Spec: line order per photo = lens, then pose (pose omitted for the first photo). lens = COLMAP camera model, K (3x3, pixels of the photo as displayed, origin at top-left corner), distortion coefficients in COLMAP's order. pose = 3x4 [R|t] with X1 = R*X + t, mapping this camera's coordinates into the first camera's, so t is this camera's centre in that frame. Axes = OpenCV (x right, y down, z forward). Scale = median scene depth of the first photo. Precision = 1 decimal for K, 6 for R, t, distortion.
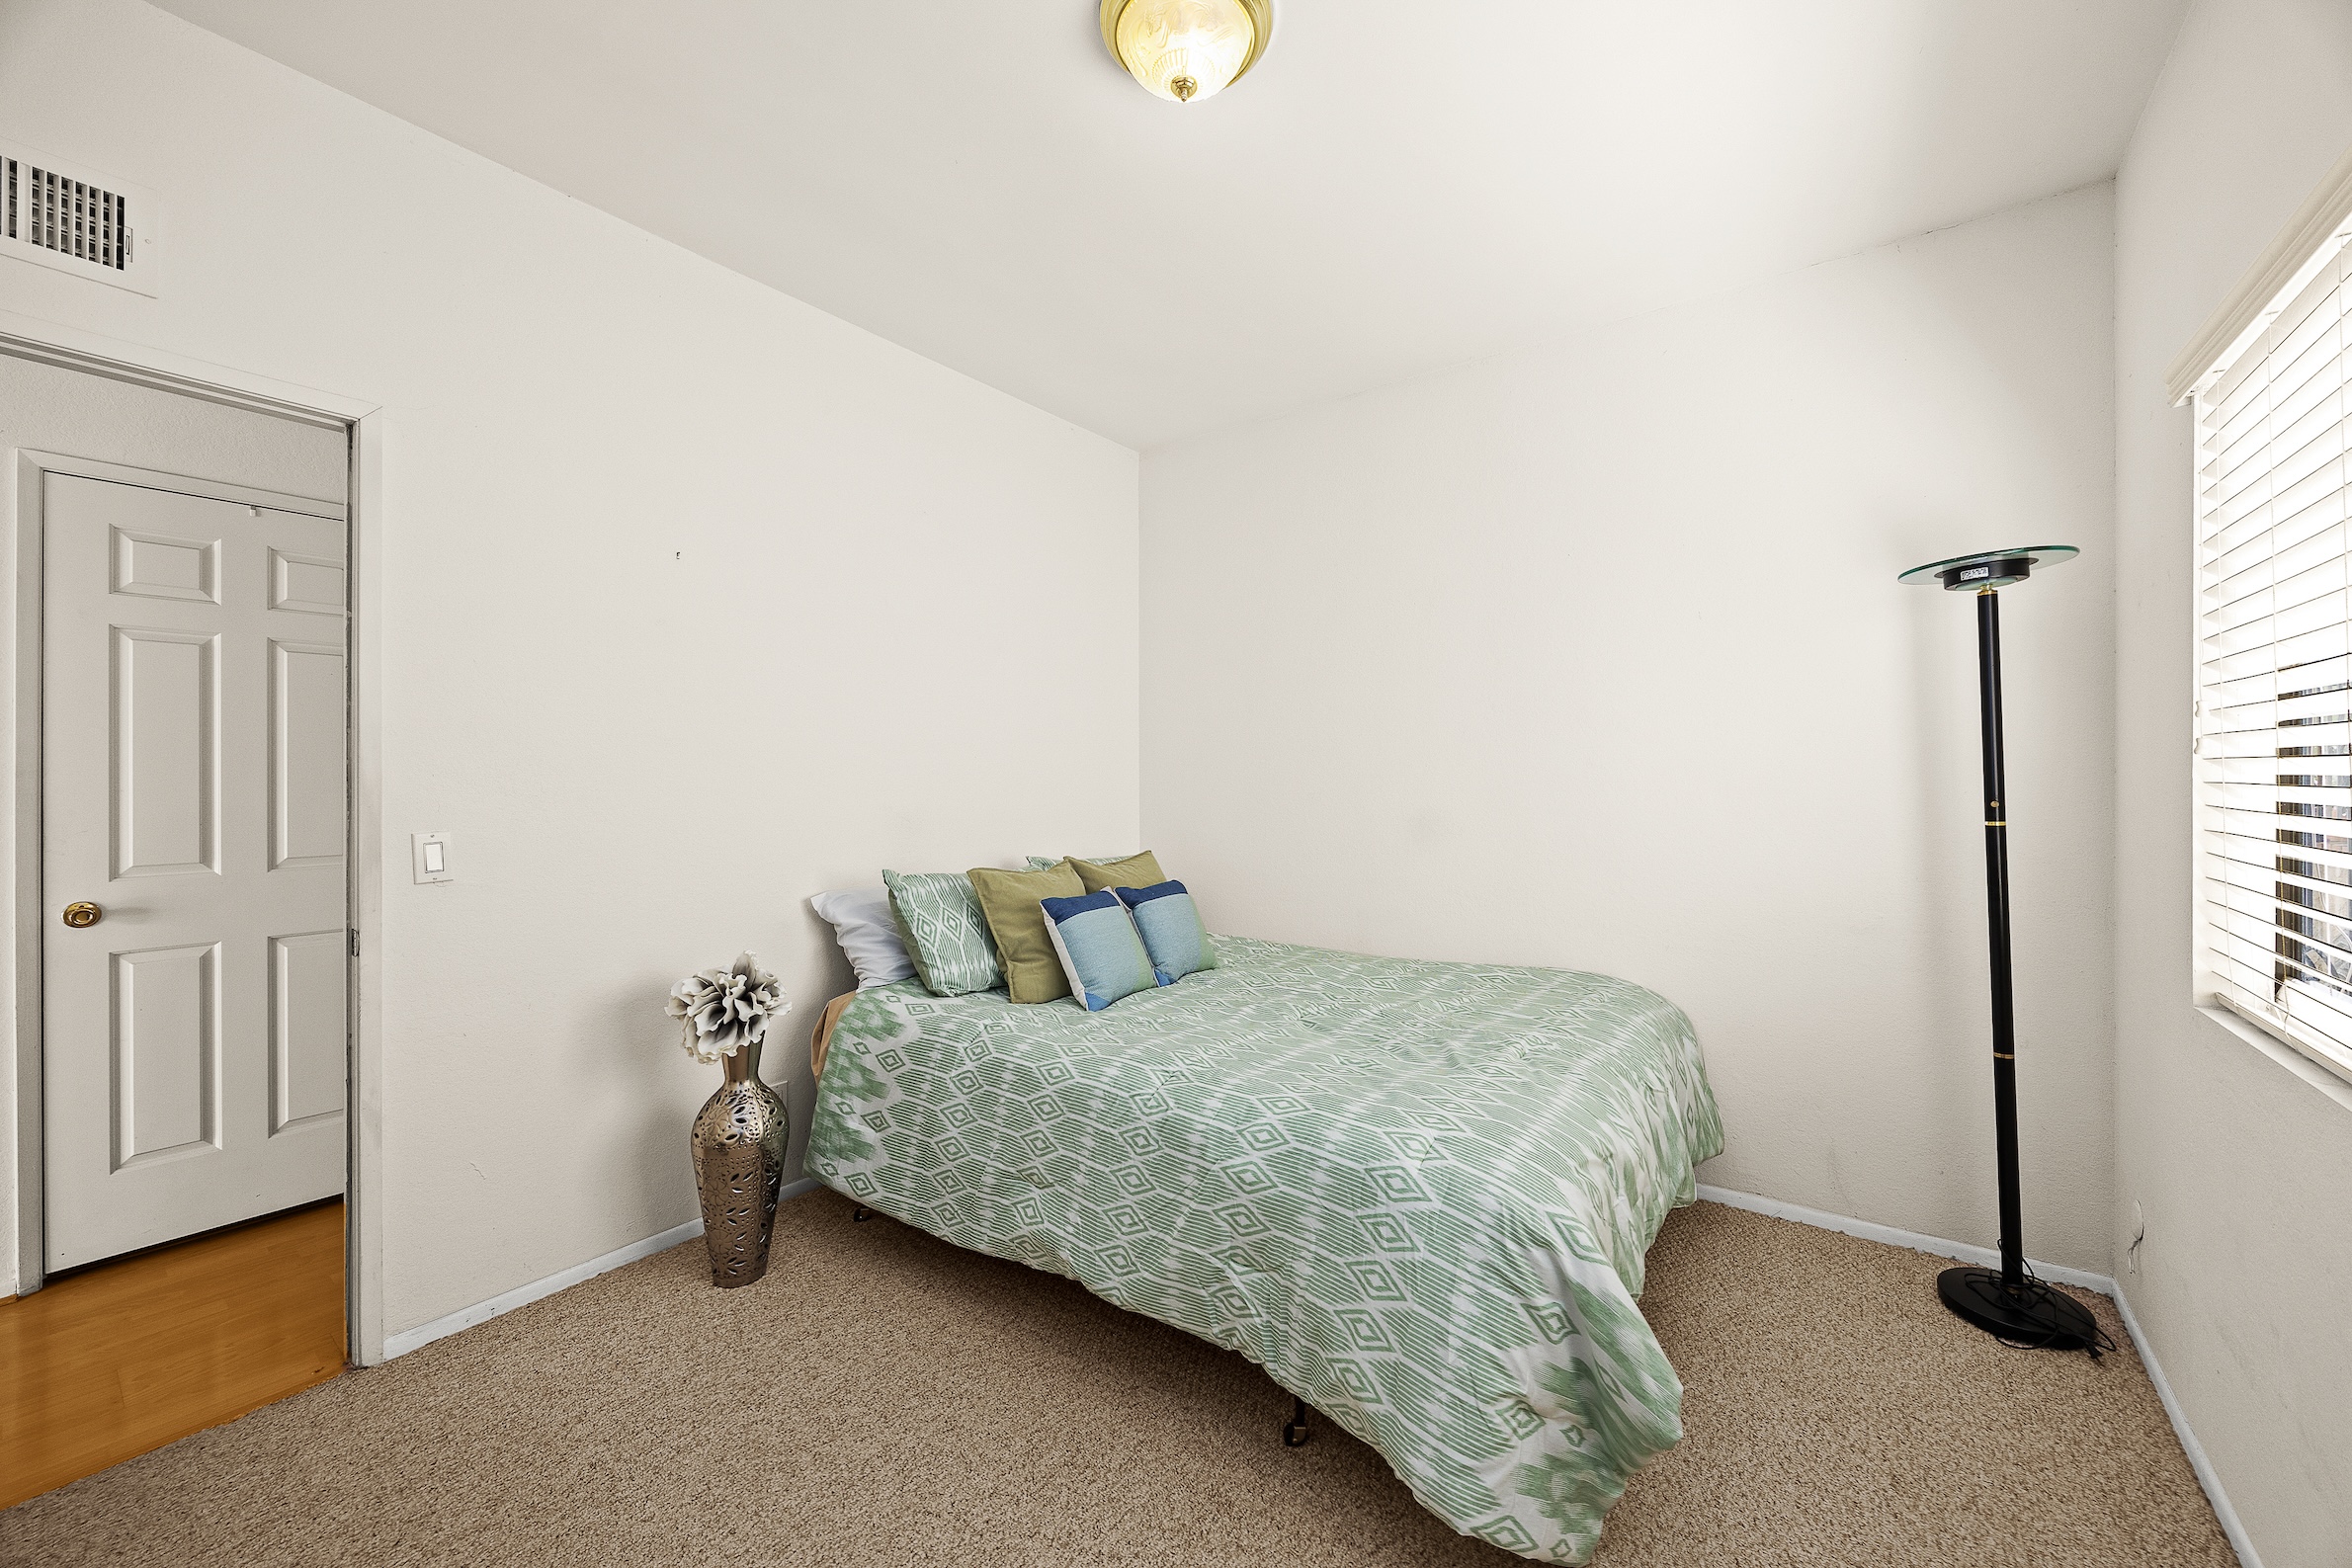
lens RADIAL K [[898.3, 0, 1175.8], [0, 898.3, 775.4], [0, 0, 1]] dist [0.000437, 0.000351]
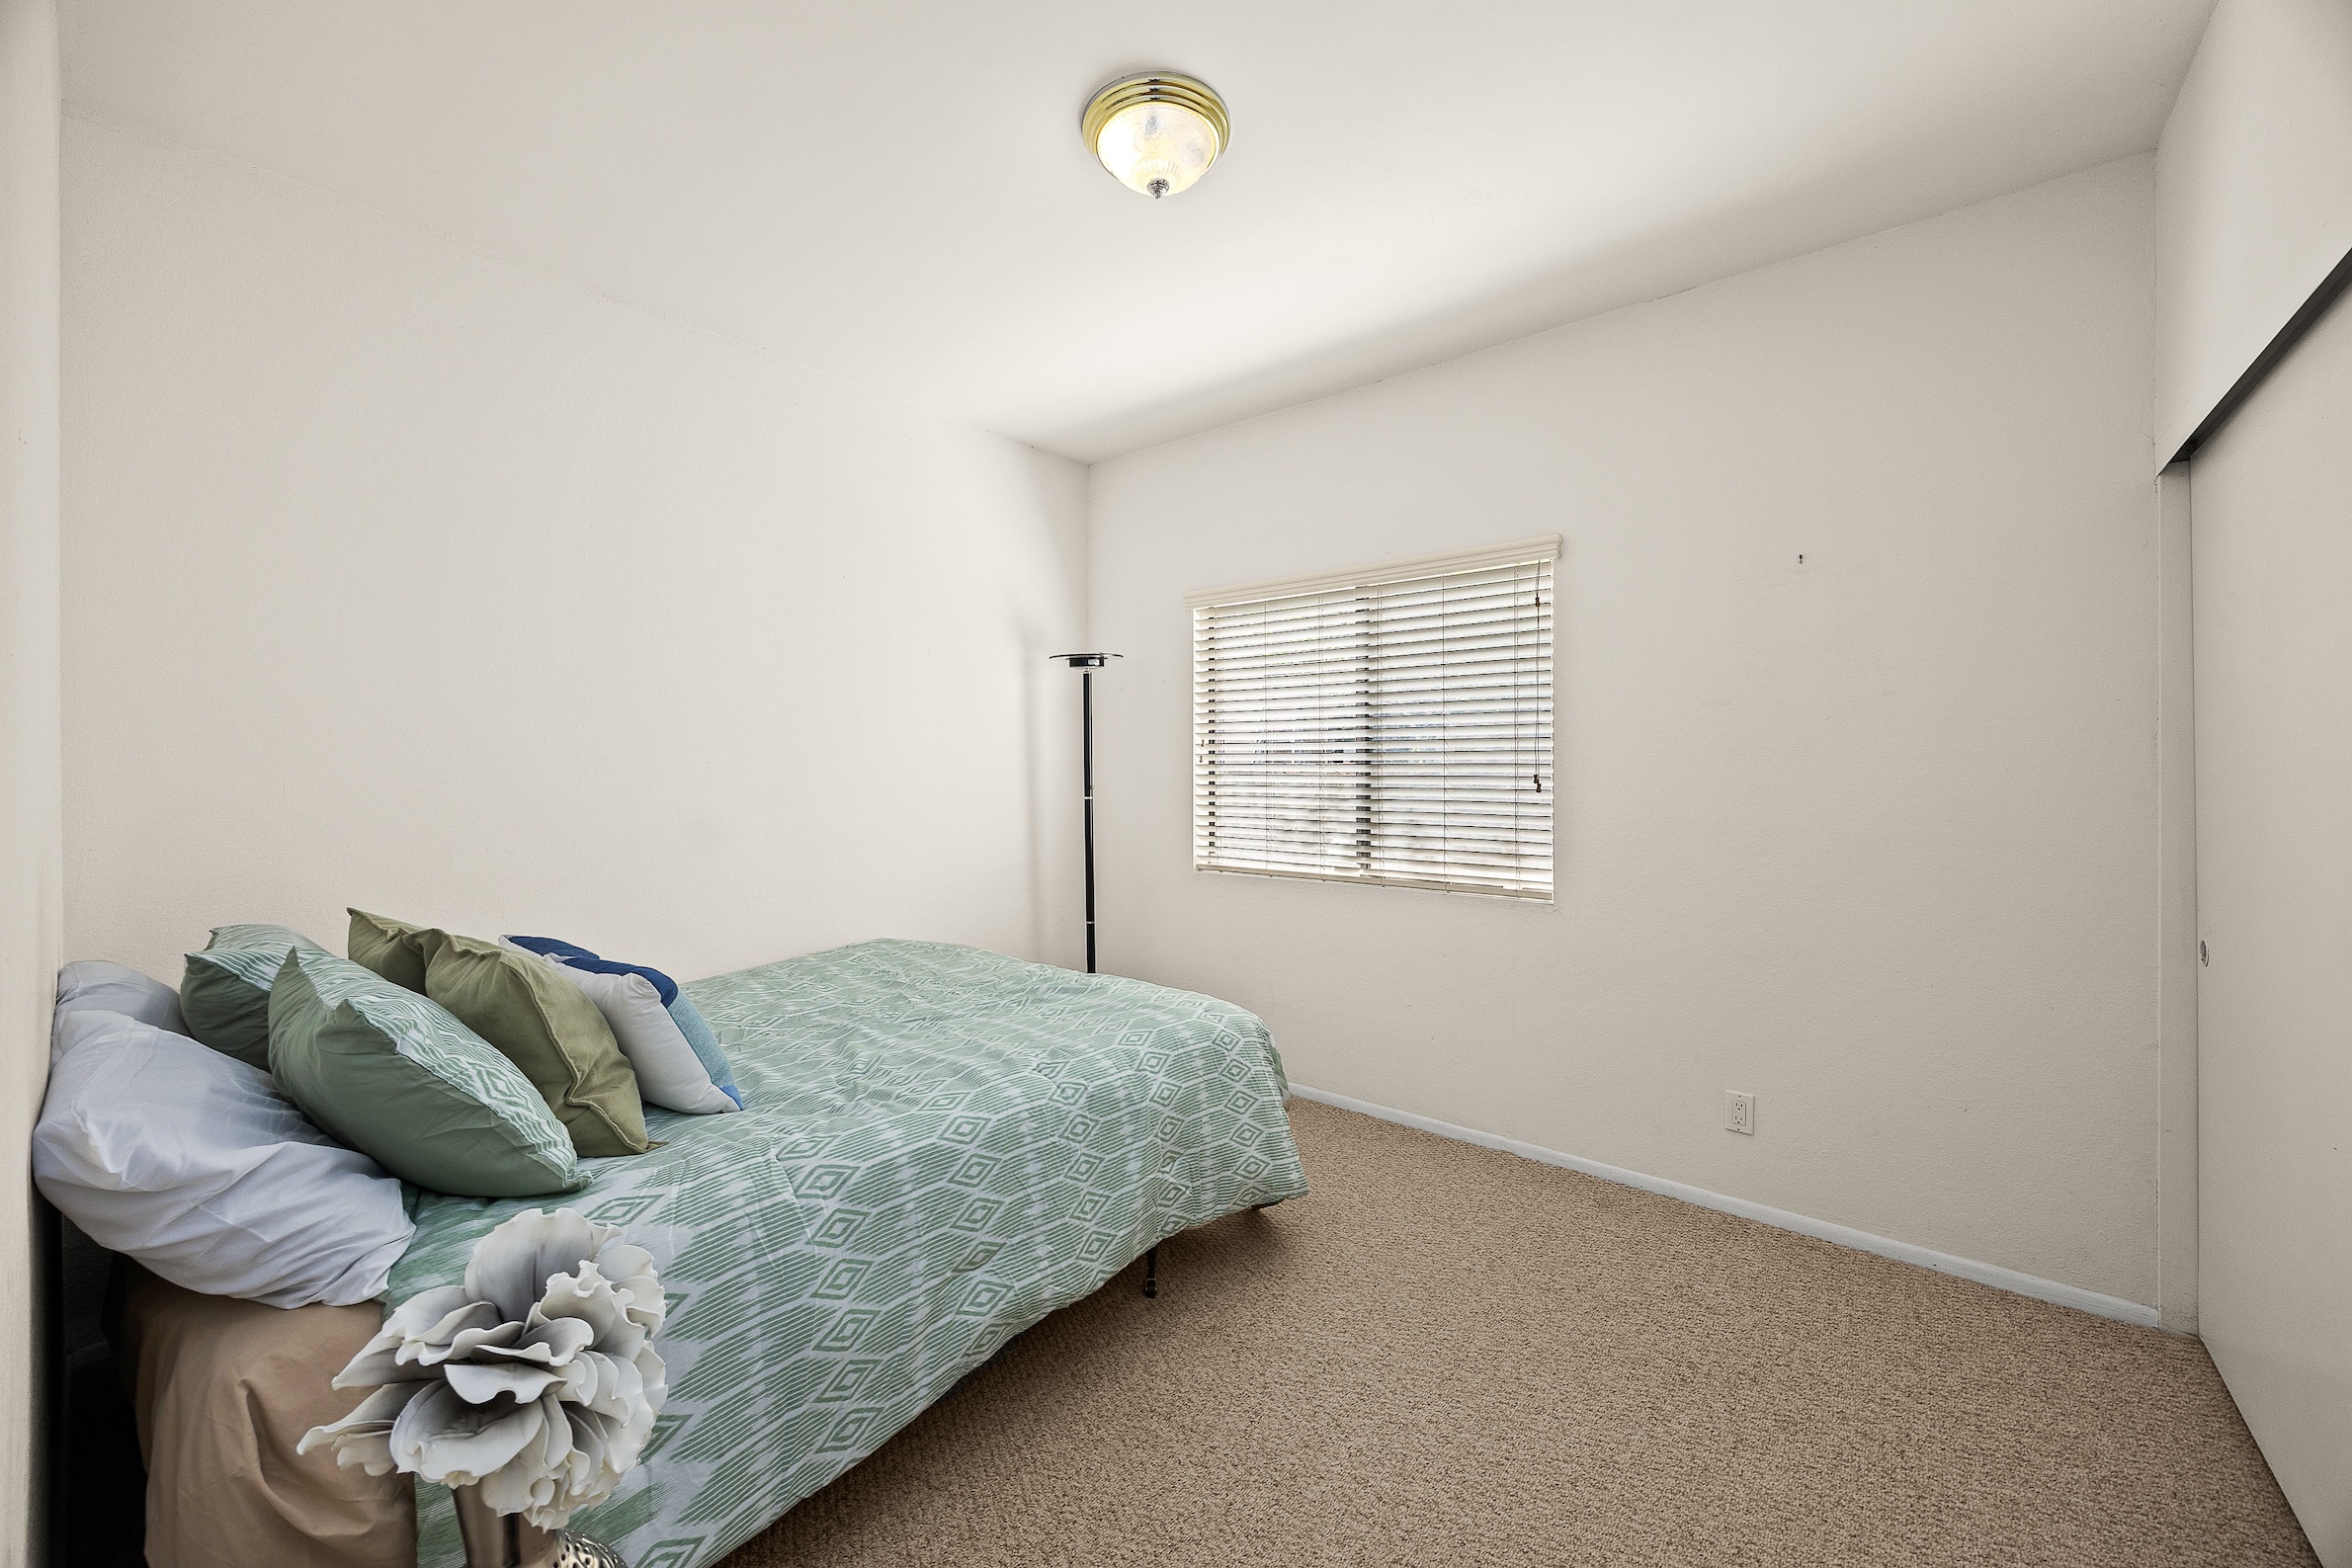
lens RADIAL K [[898.3, 0, 1175.8], [0, 898.3, 775.4], [0, 0, 1]] dist [0.000437, 0.000351]
pose [[0.044206, -0.007665, 0.998993, -0.985204], [0.002038, 0.999969, 0.007582, -0.005466], [-0.999020, 0.001701, 0.044220, 0.784610]]
